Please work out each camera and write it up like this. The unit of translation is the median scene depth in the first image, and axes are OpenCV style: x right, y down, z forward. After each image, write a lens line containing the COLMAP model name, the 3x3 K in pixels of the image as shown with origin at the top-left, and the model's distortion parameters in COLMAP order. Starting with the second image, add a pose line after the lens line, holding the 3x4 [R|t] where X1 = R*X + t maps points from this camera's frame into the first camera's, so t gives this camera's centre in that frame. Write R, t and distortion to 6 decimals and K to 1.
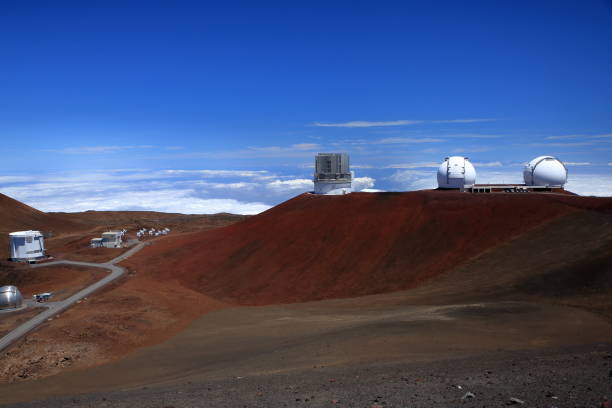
lens RADIAL K [[588.6, 0, 317.8], [0, 588.6, 202.5], [0, 0, 1]] dist [0.006923, 0.023640]
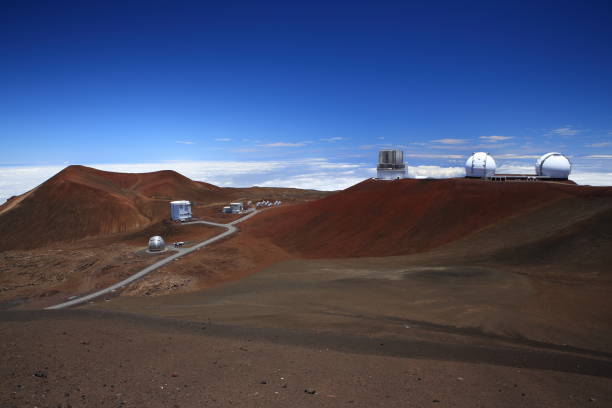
lens RADIAL K [[426.6, 0, 321.9], [0, 426.6, 204.6], [0, 0, 1]] dist [-0.091825, 0.001101]
pose [[0.972469, 0.028990, -0.231221, 0.140254], [-0.017123, 0.998439, 0.053164, -0.007854], [0.232401, -0.047741, 0.971448, 0.024986]]
